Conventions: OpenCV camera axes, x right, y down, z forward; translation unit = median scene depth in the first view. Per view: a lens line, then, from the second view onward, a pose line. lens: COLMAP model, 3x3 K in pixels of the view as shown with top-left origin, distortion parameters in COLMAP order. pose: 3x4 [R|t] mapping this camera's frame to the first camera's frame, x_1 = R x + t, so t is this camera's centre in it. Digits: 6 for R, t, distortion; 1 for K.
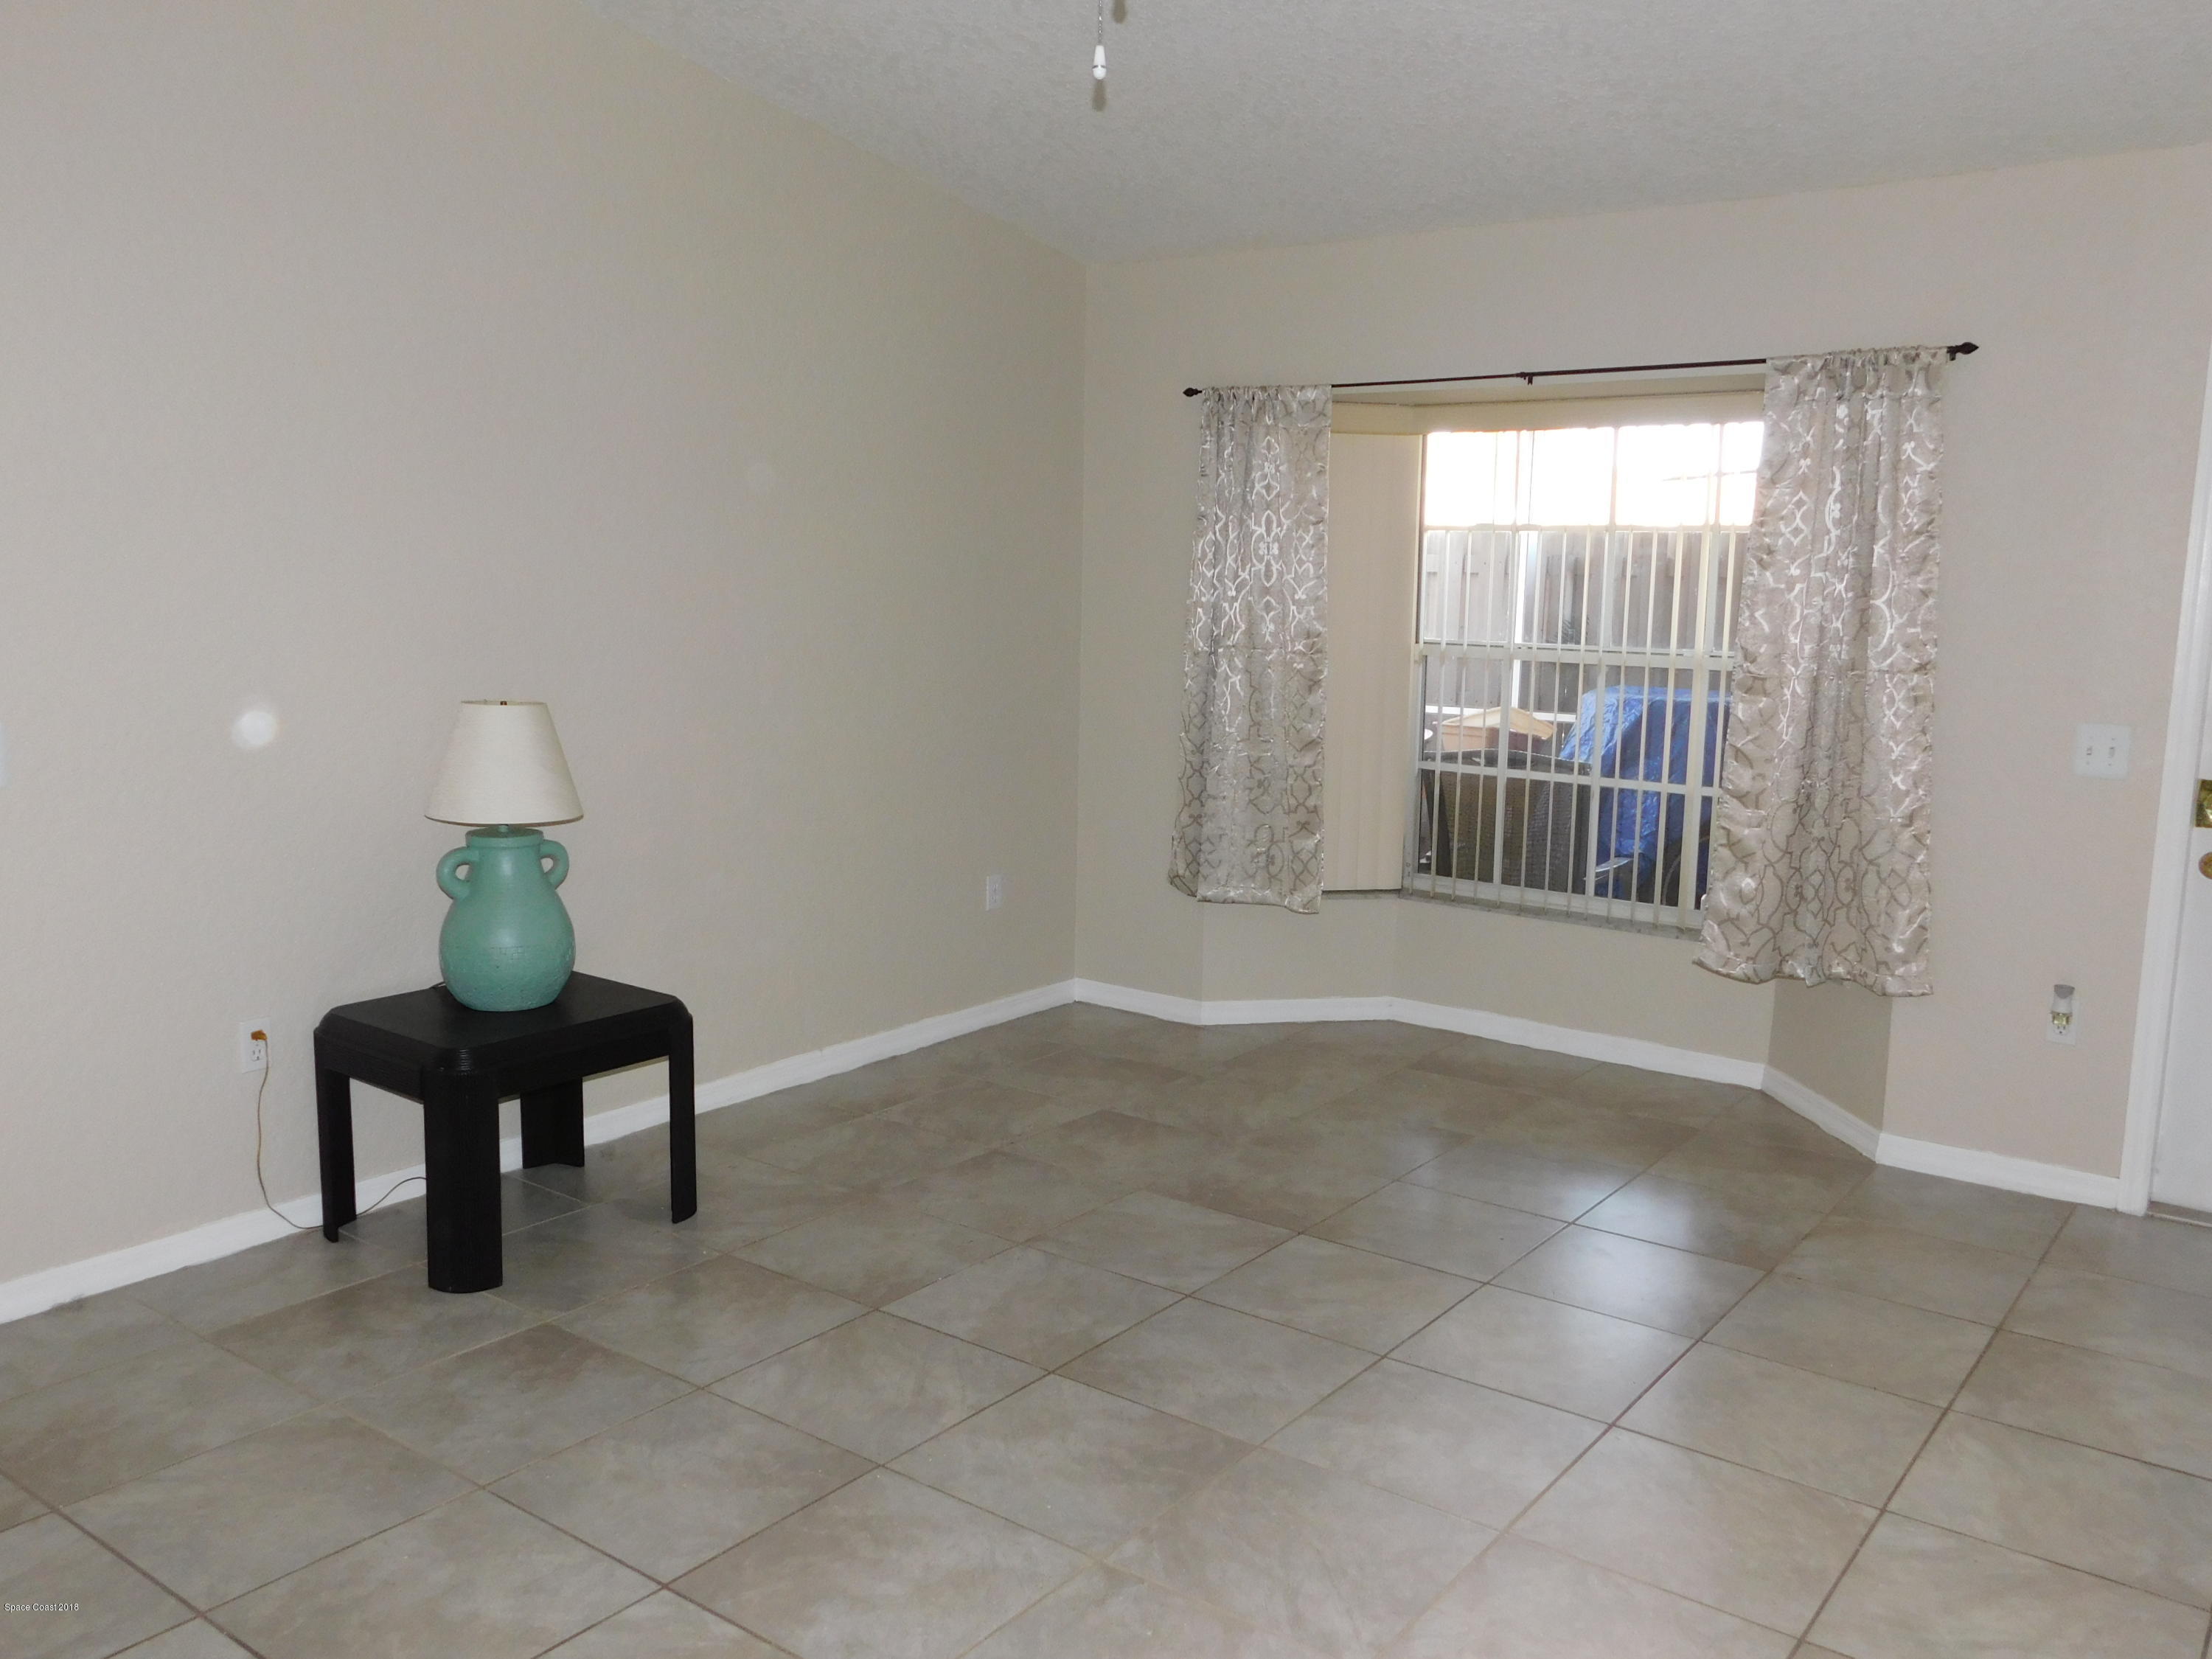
lens RADIAL K [[1807.0, 0, 1110.9], [0, 1807.0, 841.5], [0, 0, 1]] dist [-0.002255, -0.005051]
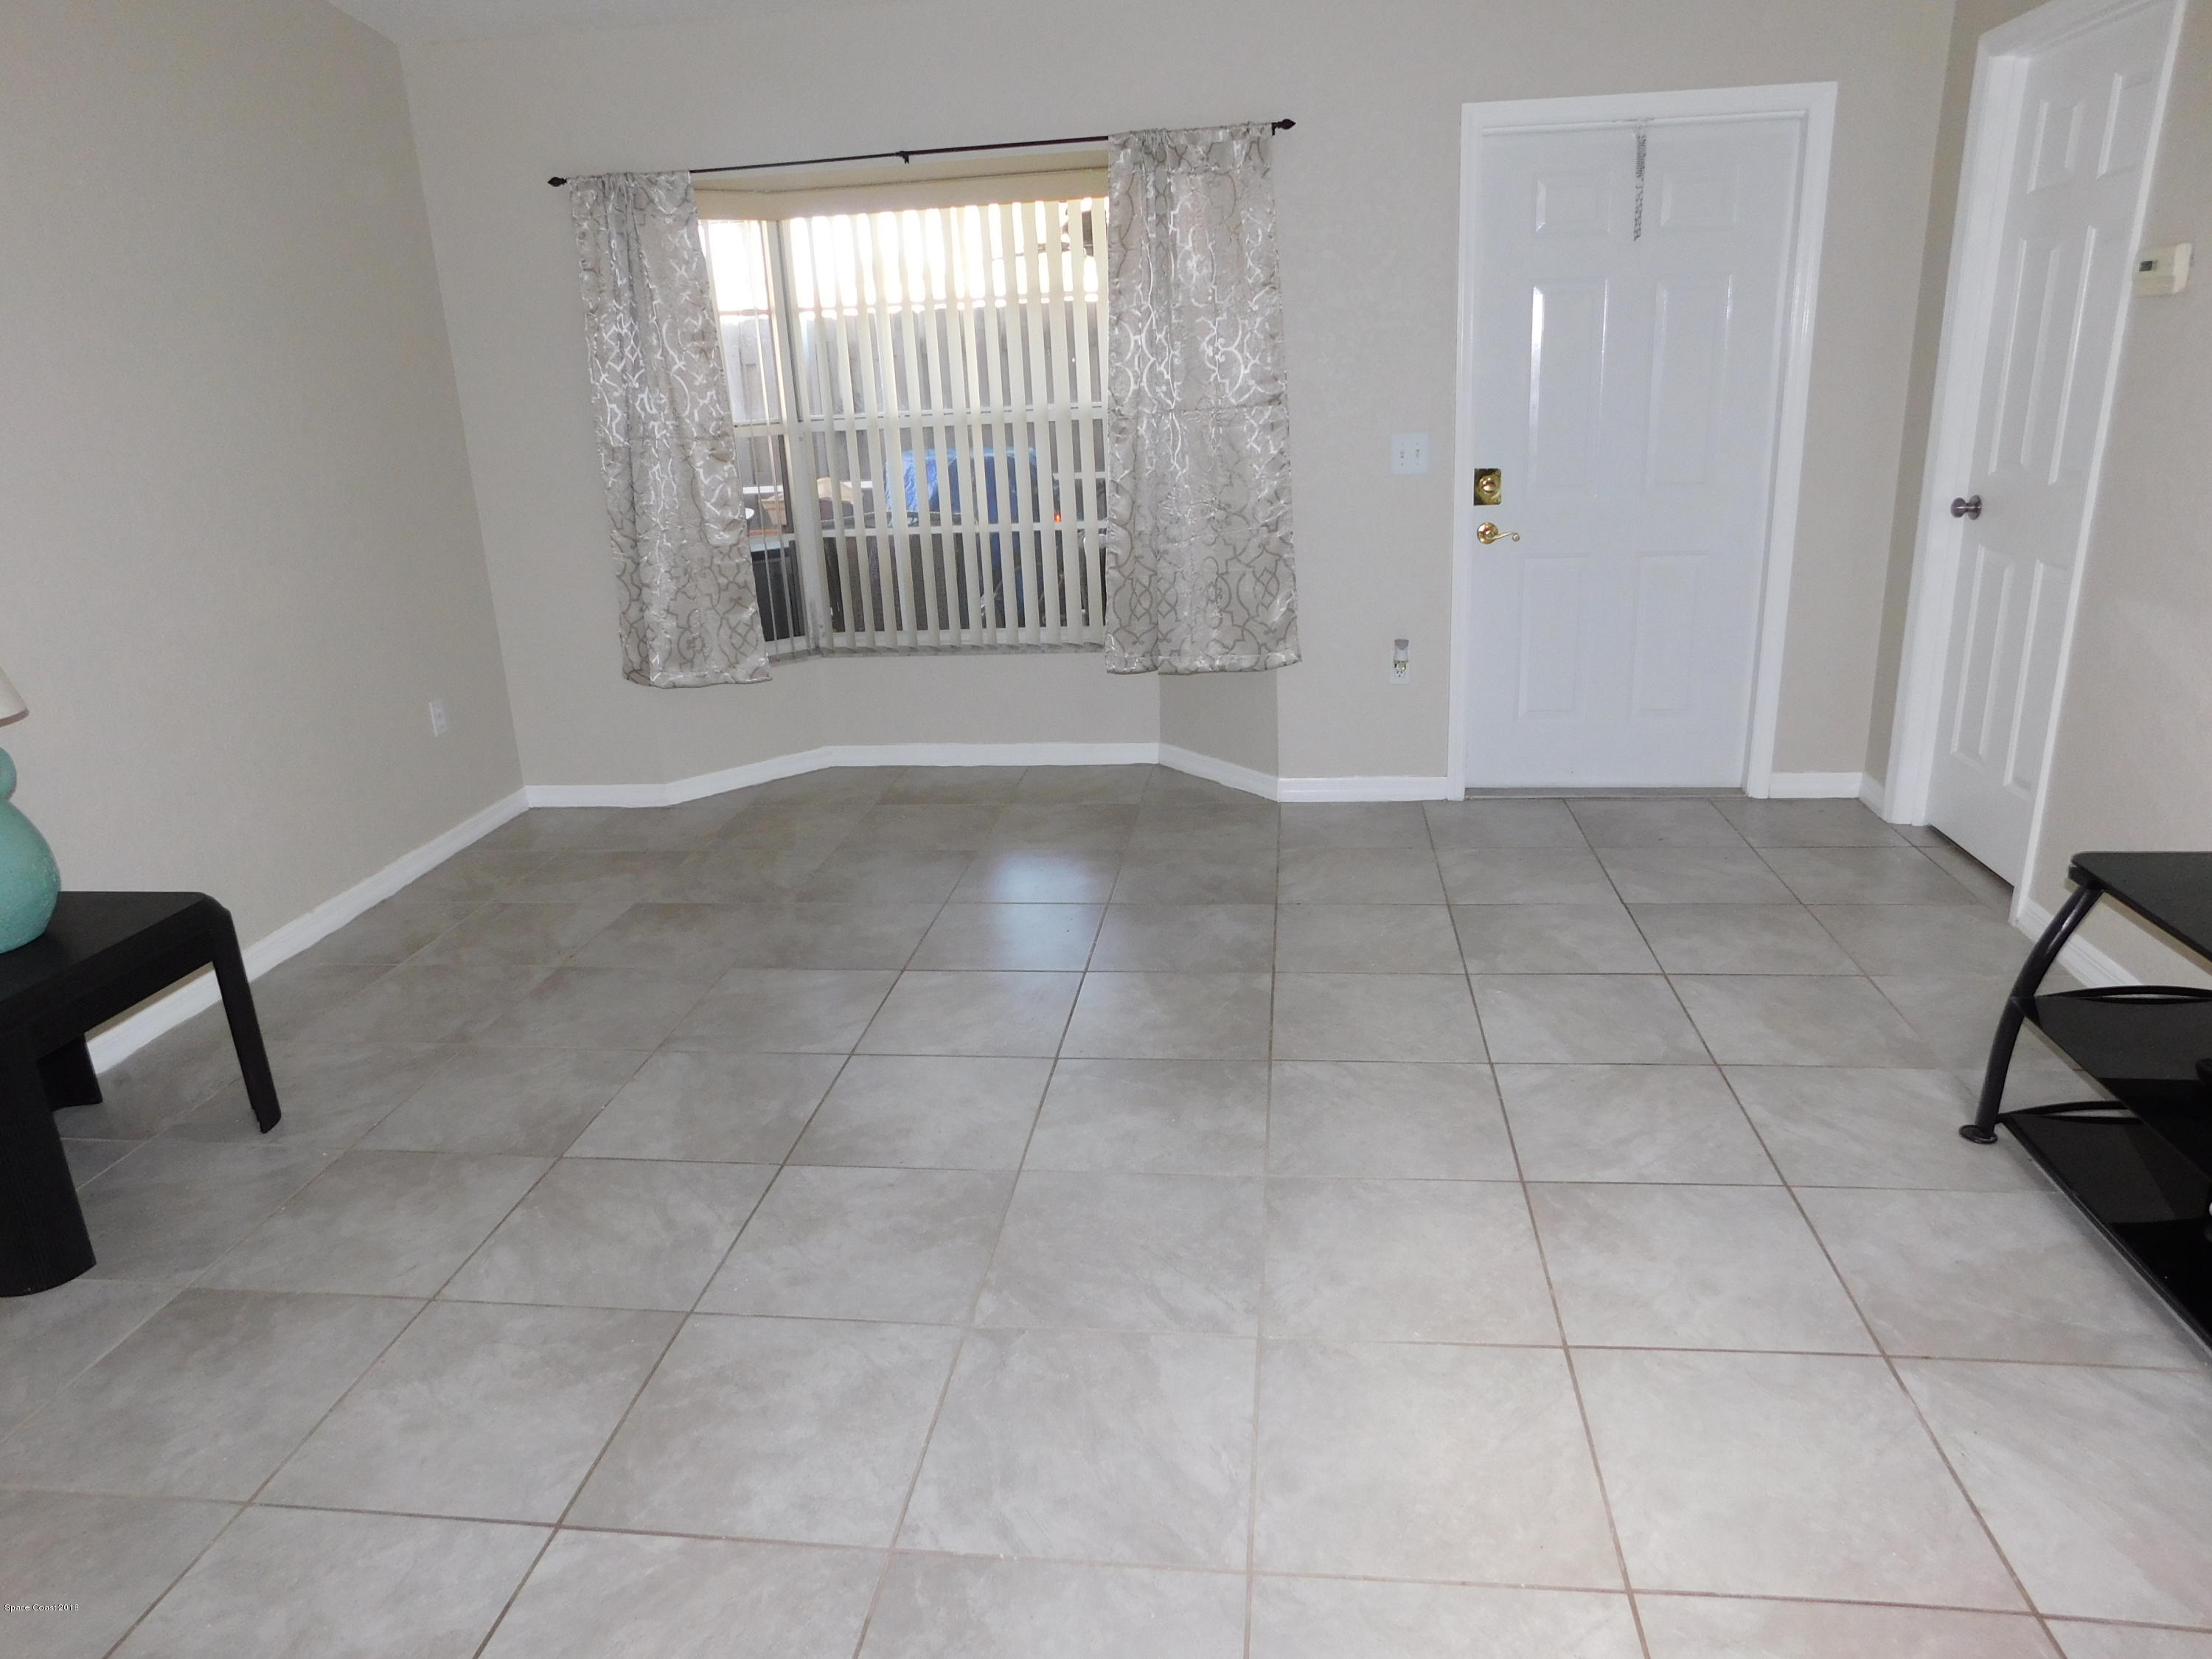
lens RADIAL K [[1462.0, 0, 1111.8], [0, 1462.0, 834.7], [0, 0, 1]] dist [-0.056043, 0.031357]
pose [[0.864694, -0.212599, 0.455090, -0.158536], [0.137688, 0.971631, 0.192292, -0.014197], [-0.483060, -0.103613, 0.869435, 0.168490]]
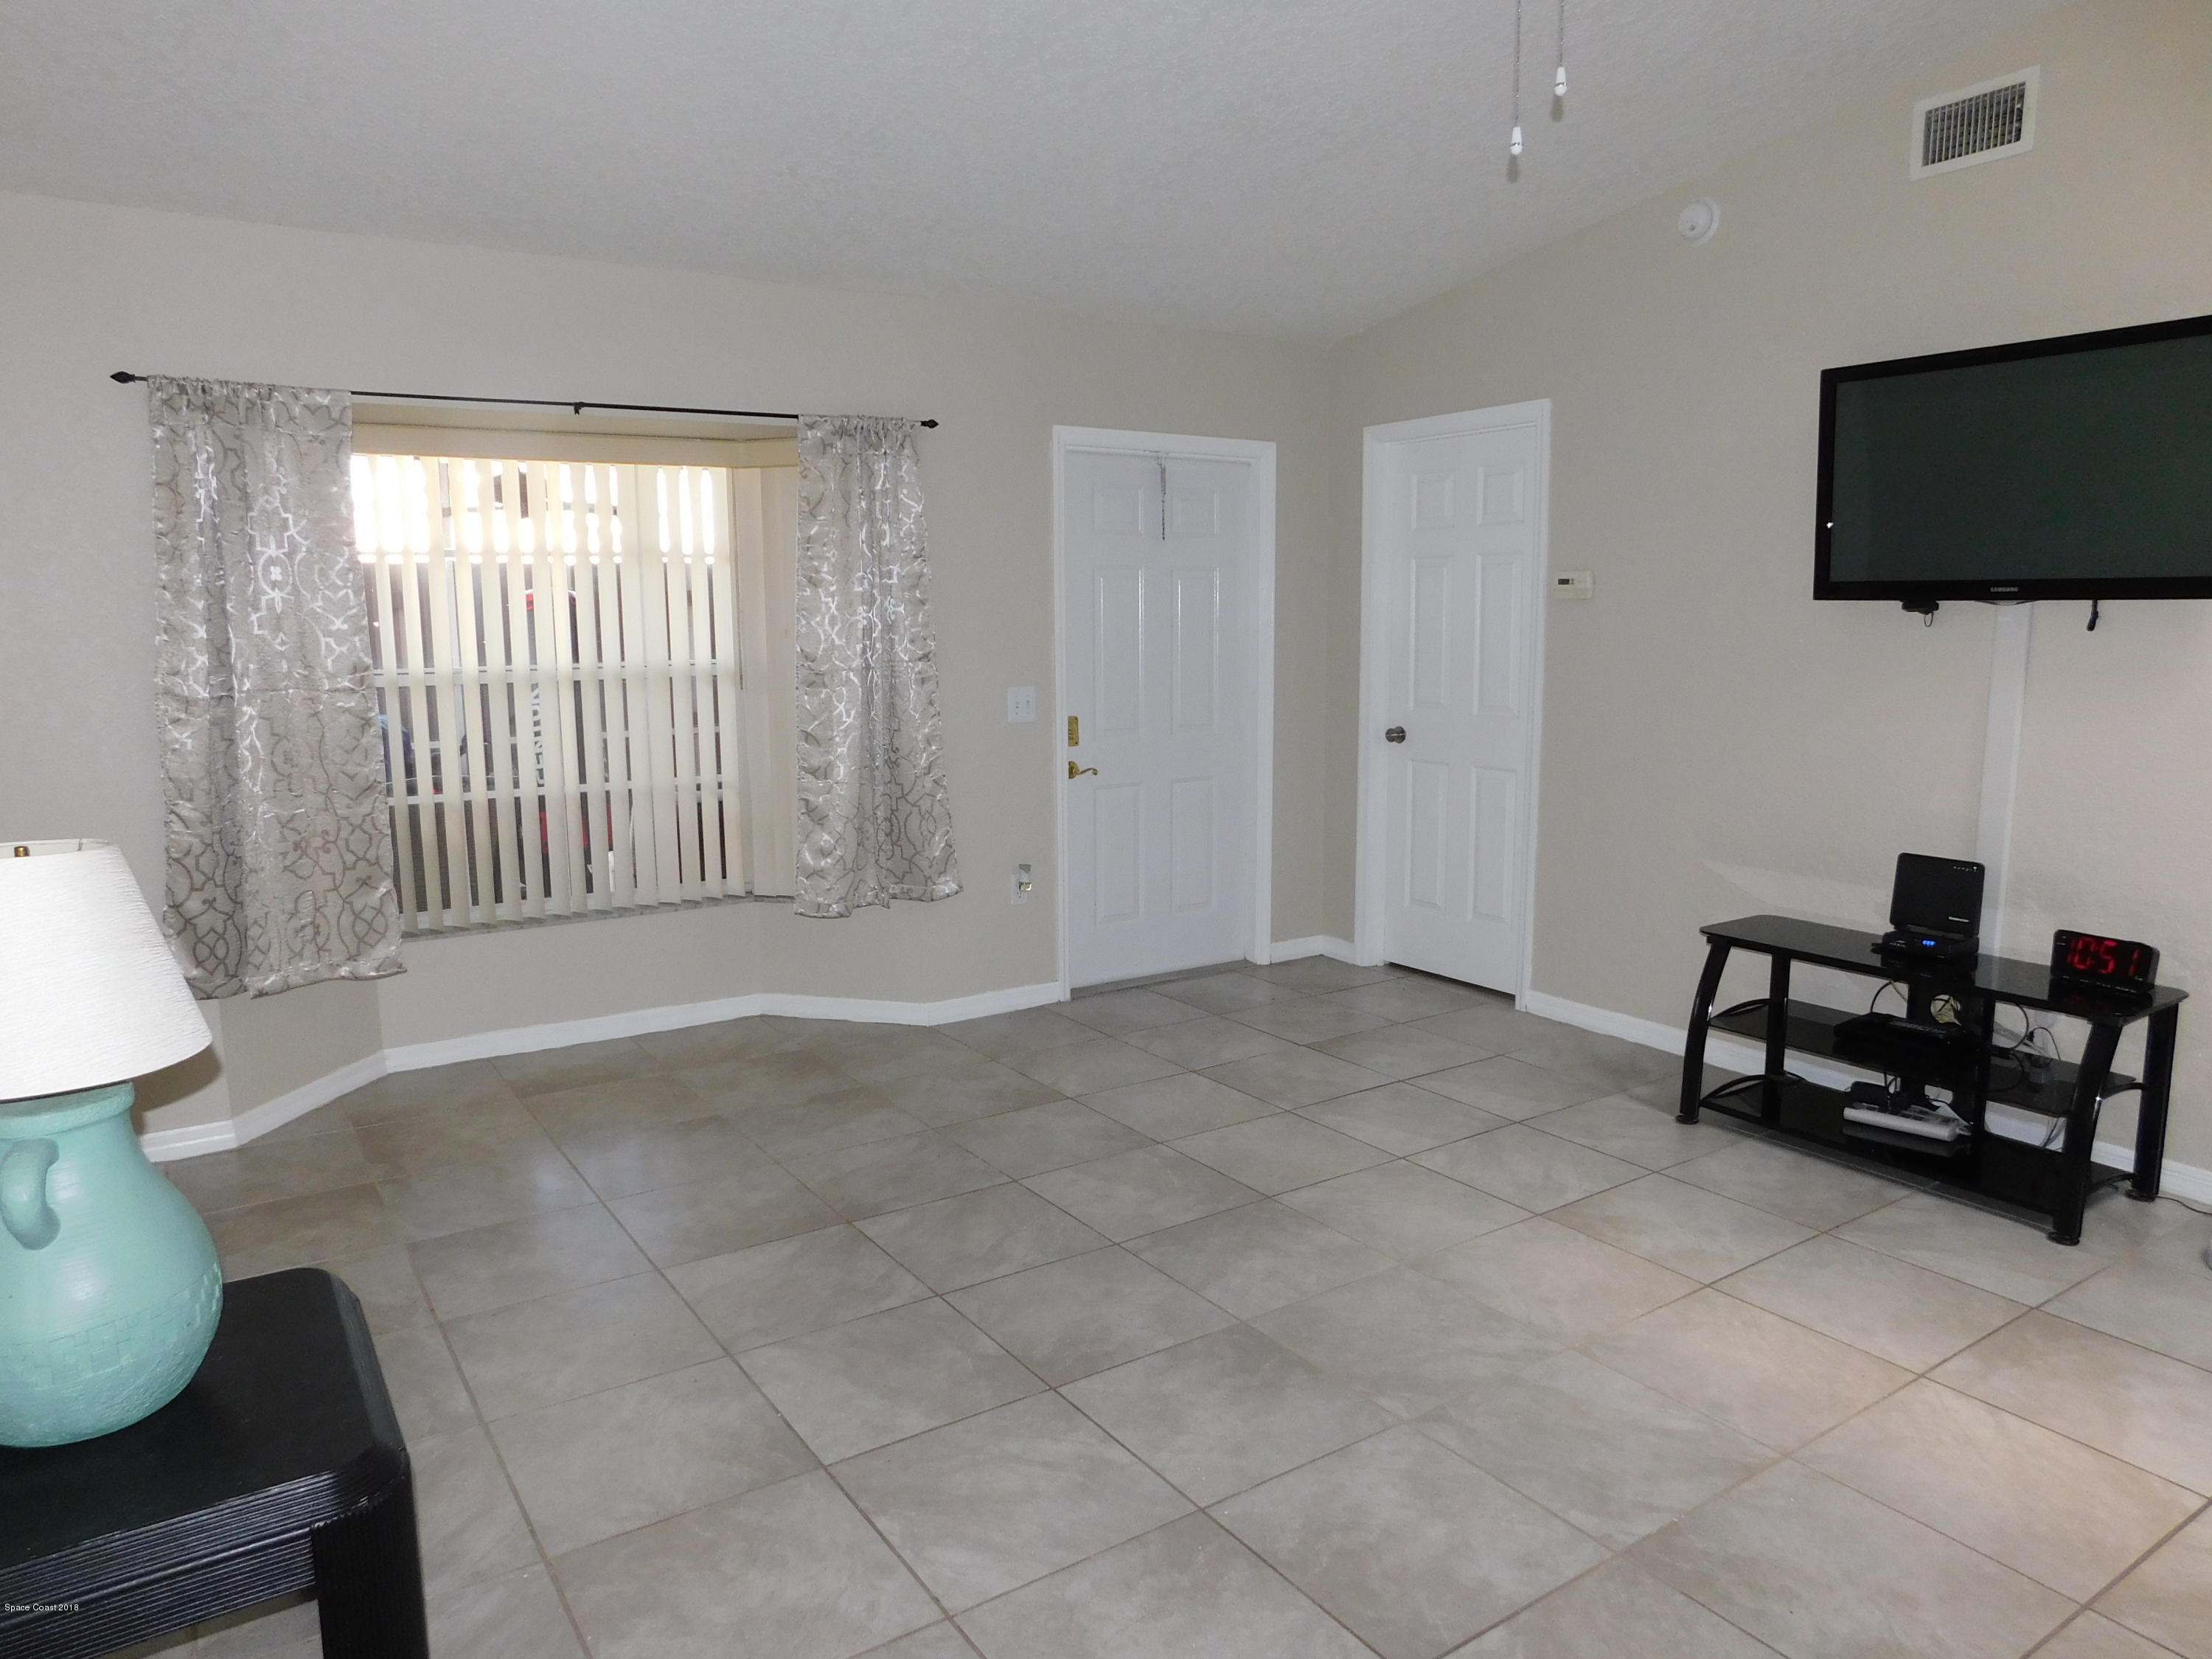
lens RADIAL K [[1462.0, 0, 1106.4], [0, 1462.0, 831.3], [0, 0, 1]] dist [-0.056043, 0.031357]
pose [[0.327185, -0.161290, 0.931094, -0.551527], [0.158433, 0.980741, 0.114217, -0.071607], [-0.931584, 0.110146, 0.346438, 0.509752]]
